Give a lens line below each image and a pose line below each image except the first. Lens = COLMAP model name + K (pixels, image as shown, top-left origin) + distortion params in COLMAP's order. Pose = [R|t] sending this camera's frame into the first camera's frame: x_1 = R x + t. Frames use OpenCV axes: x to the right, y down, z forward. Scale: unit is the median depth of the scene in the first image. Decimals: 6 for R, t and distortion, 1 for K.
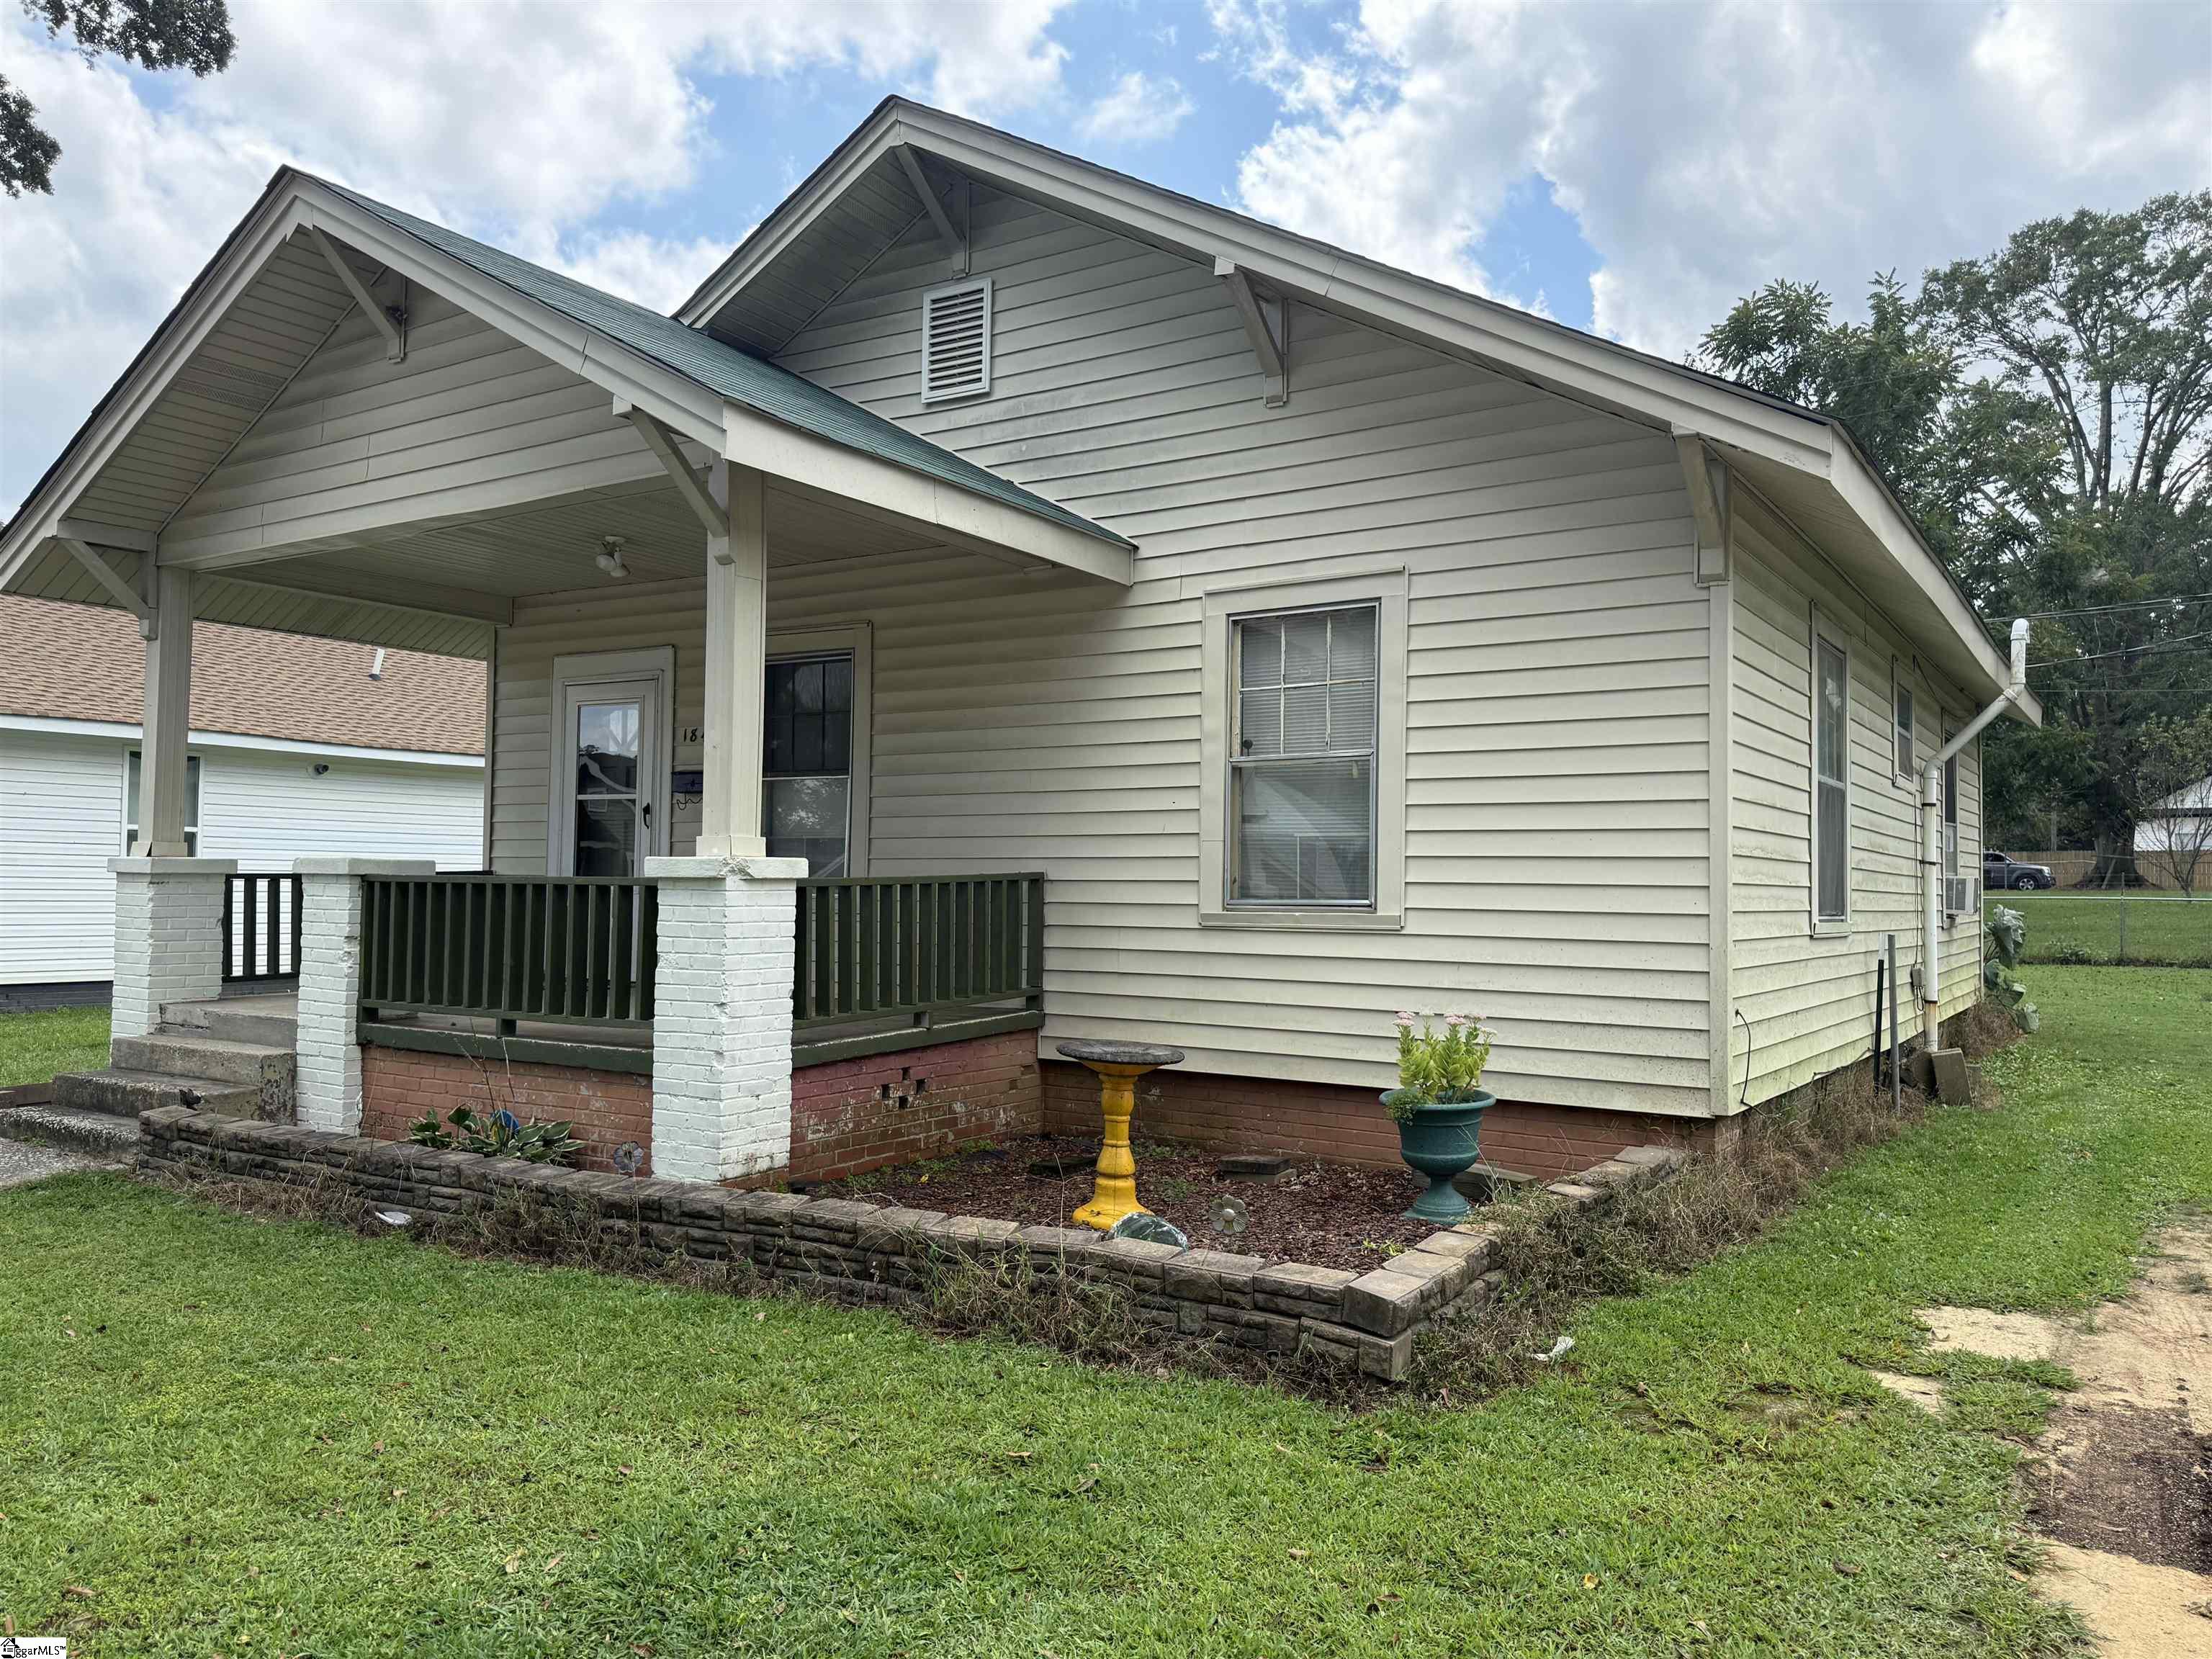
lens RADIAL K [[1612.3, 0, 1106.0], [0, 1612.3, 829.5], [0, 0, 1]] dist [0.077266, -0.145818]
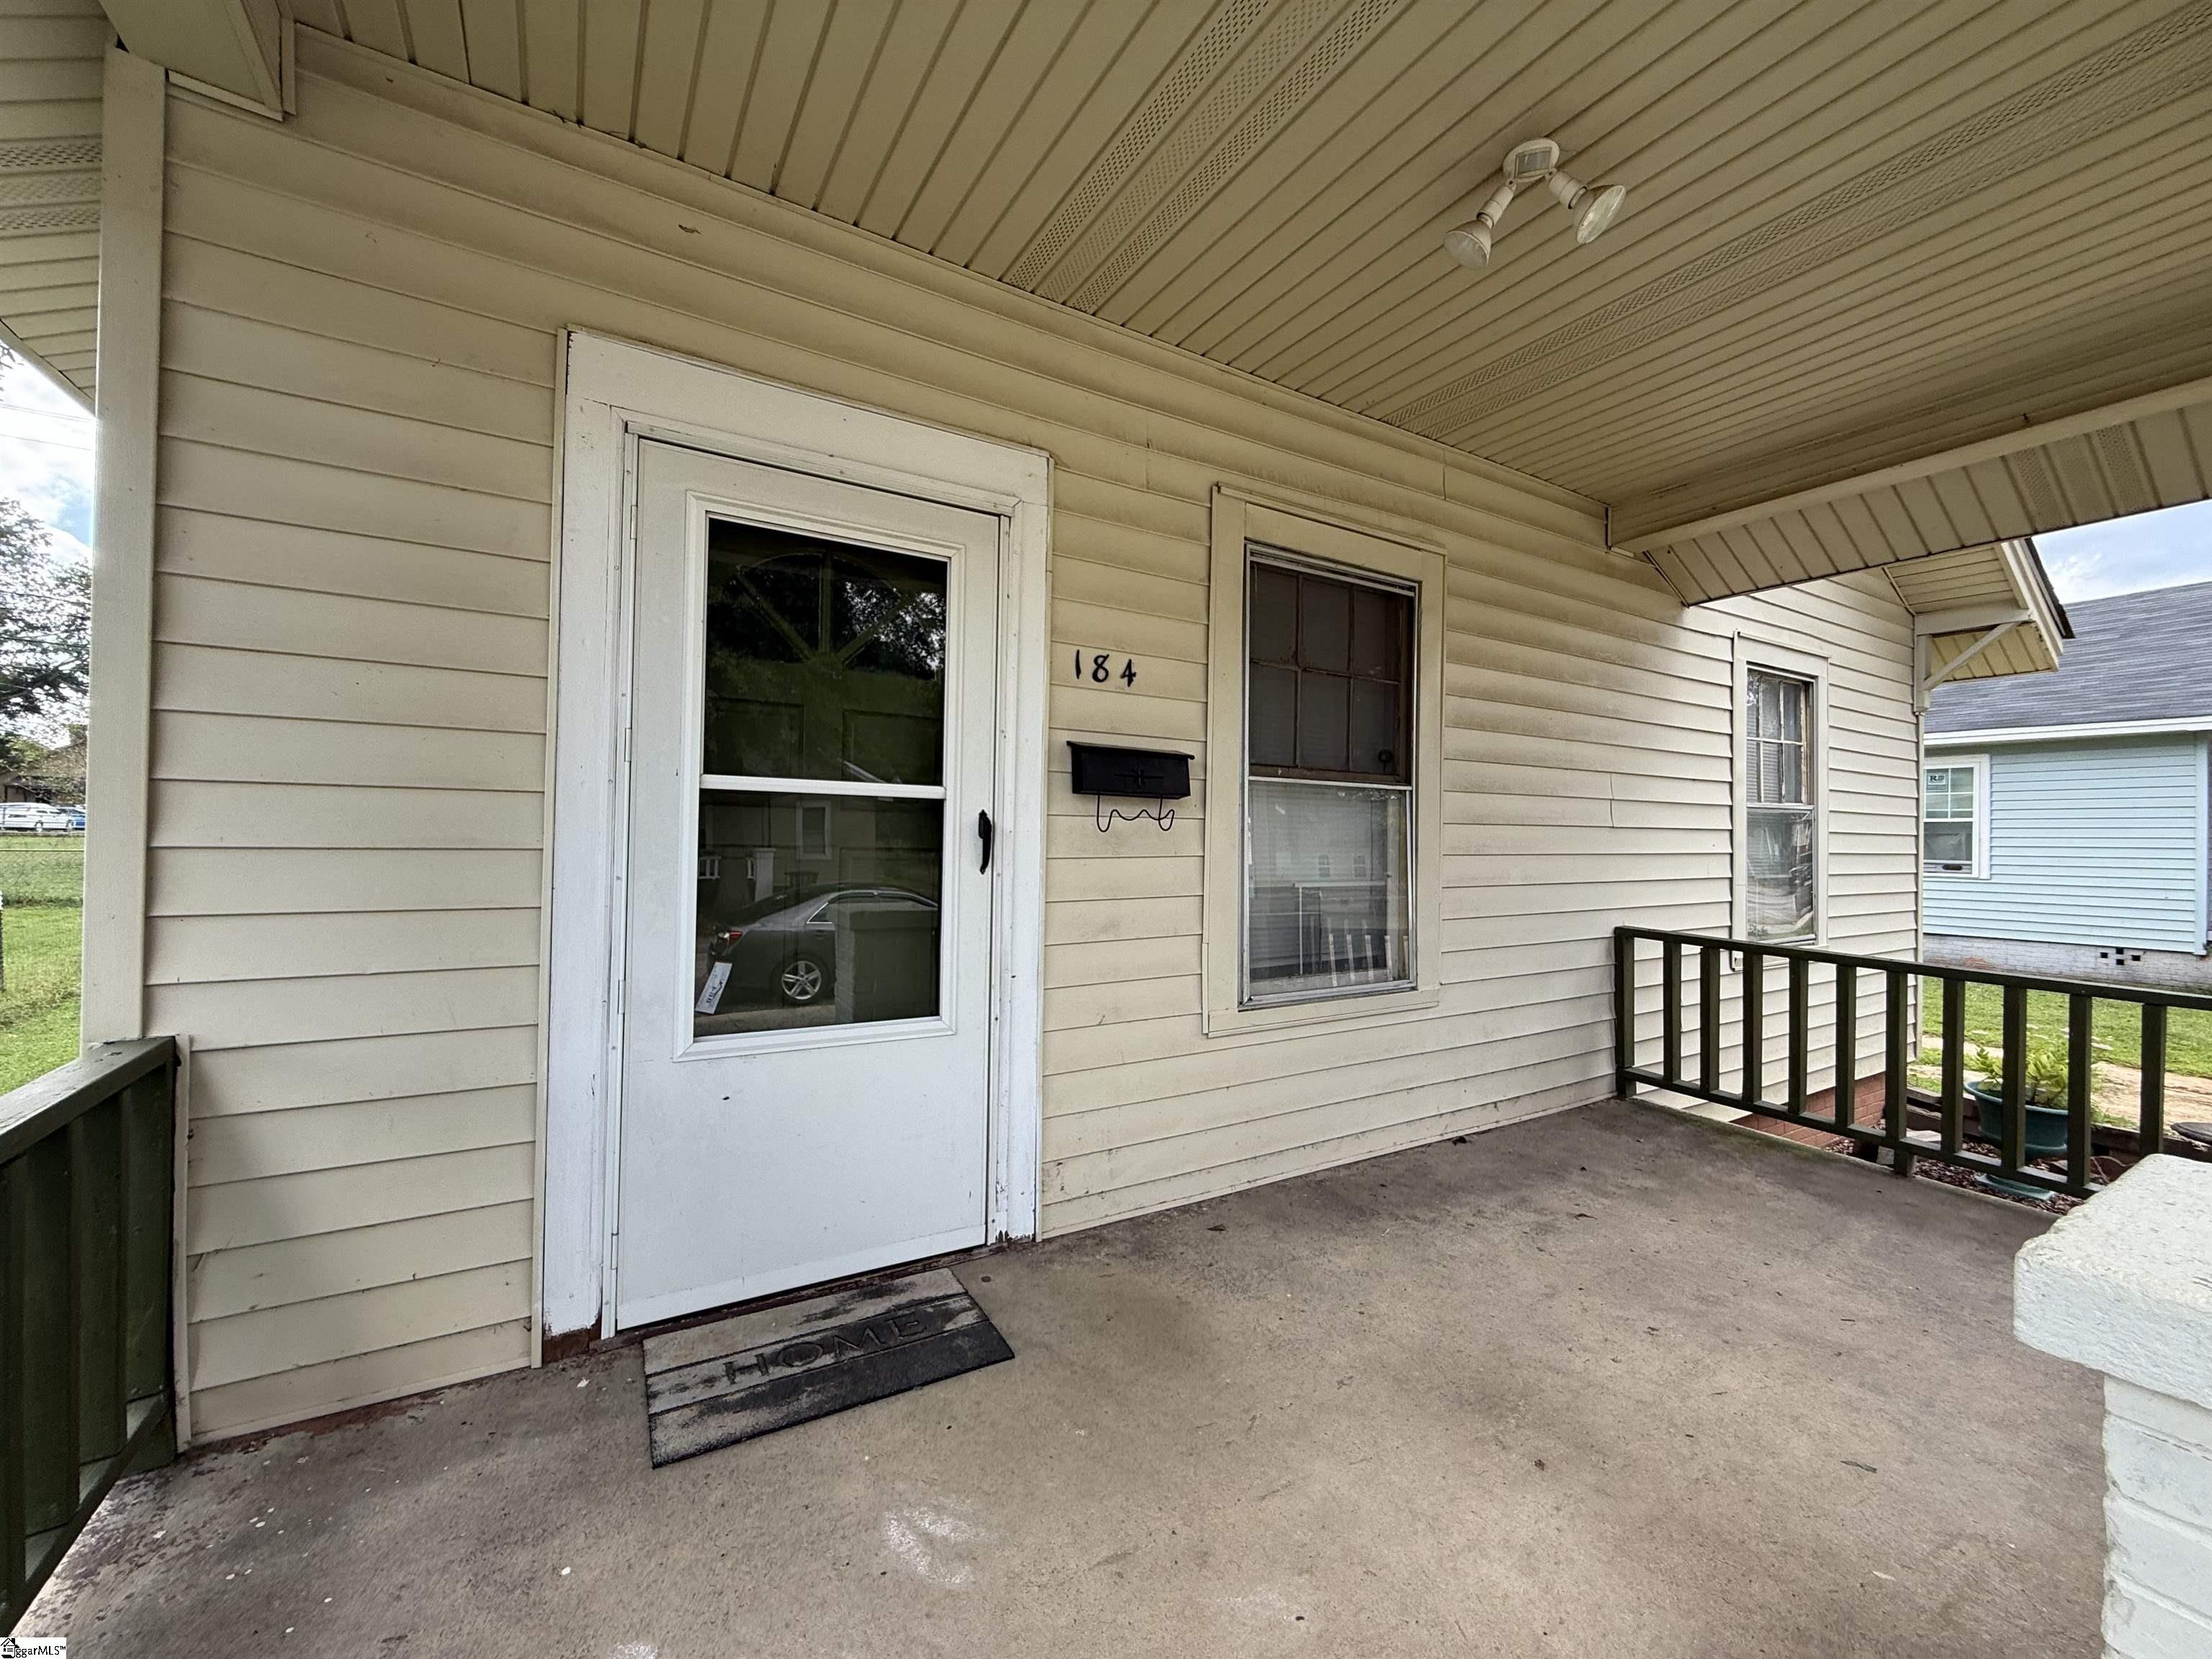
lens RADIAL K [[880.2, 0, 1100.7], [0, 880.2, 830.0], [0, 0, 1]] dist [0.000329, -0.000129]
pose [[0.459274, 0.002516, 0.888291, -0.566599], [-0.042866, 0.998894, 0.019334, -0.020023], [-0.887260, -0.046957, 0.458874, 1.046961]]
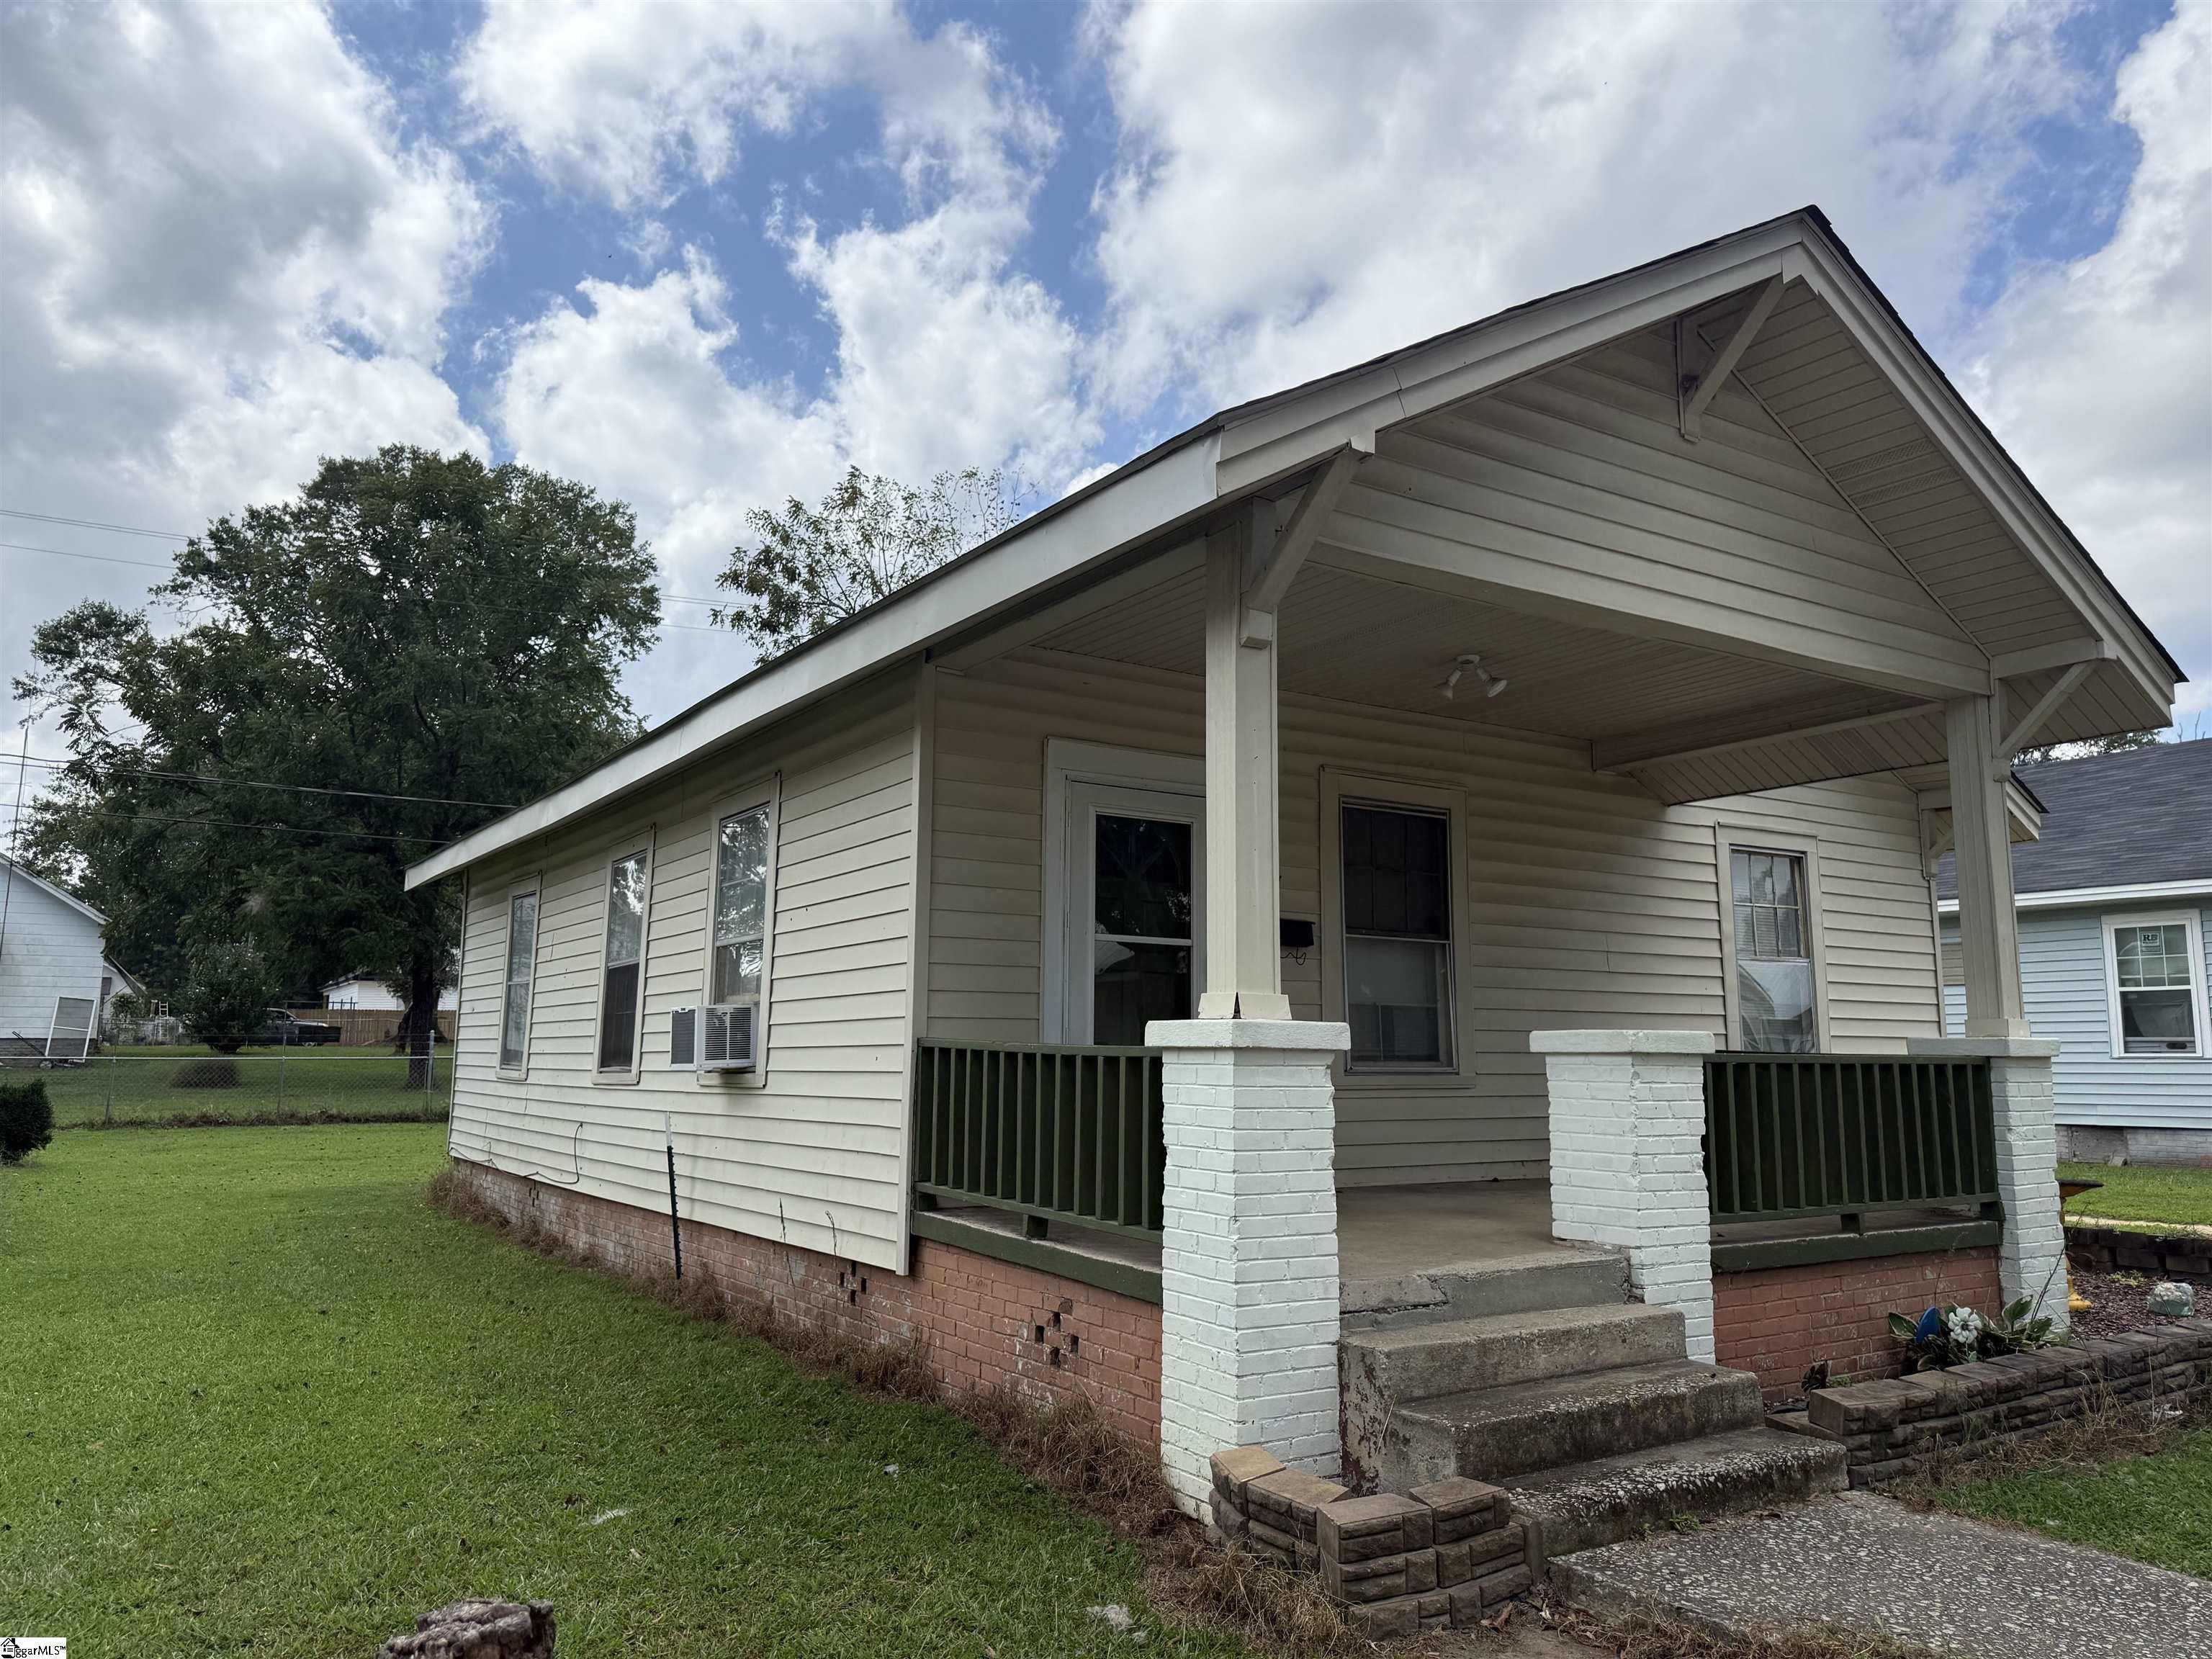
lens RADIAL K [[1529.1, 0, 1053.0], [0, 1529.1, 825.6], [0, 0, 1]] dist [-0.000351, -0.038690]
pose [[0.458578, 0.123514, 0.880029, -1.178756], [-0.040246, 0.992164, -0.118280, 0.016847], [-0.887743, 0.018823, 0.459955, 0.872661]]
